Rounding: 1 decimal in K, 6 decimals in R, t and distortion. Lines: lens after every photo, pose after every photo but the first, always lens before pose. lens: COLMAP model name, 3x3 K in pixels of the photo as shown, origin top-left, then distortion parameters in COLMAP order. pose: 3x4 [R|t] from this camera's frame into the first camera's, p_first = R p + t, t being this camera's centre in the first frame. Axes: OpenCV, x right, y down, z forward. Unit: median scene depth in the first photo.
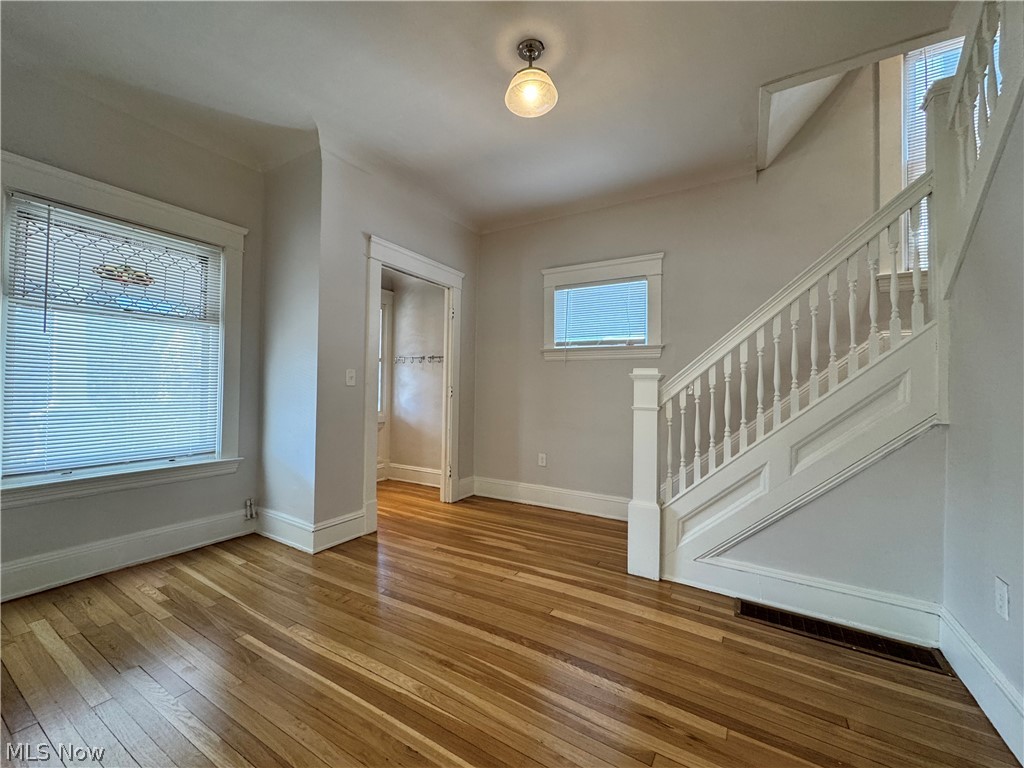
lens RADIAL K [[408.6, 0, 513.0], [0, 408.6, 383.2], [0, 0, 1]] dist [-0.002127, -0.000087]
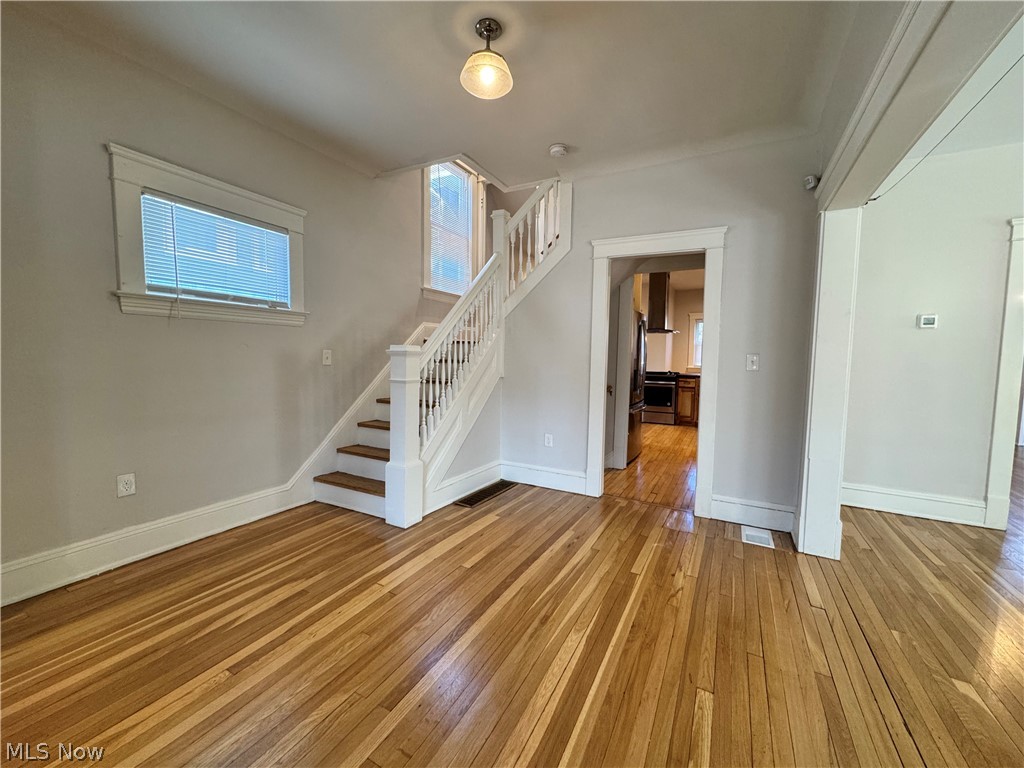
lens RADIAL K [[408.6, 0, 513.2], [0, 408.6, 382.4], [0, 0, 1]] dist [-0.002127, -0.000087]
pose [[-0.039902, -0.082409, 0.995799, -0.838787], [-0.033795, 0.996134, 0.081083, -0.037049], [-0.998632, -0.030418, -0.042533, 0.787687]]
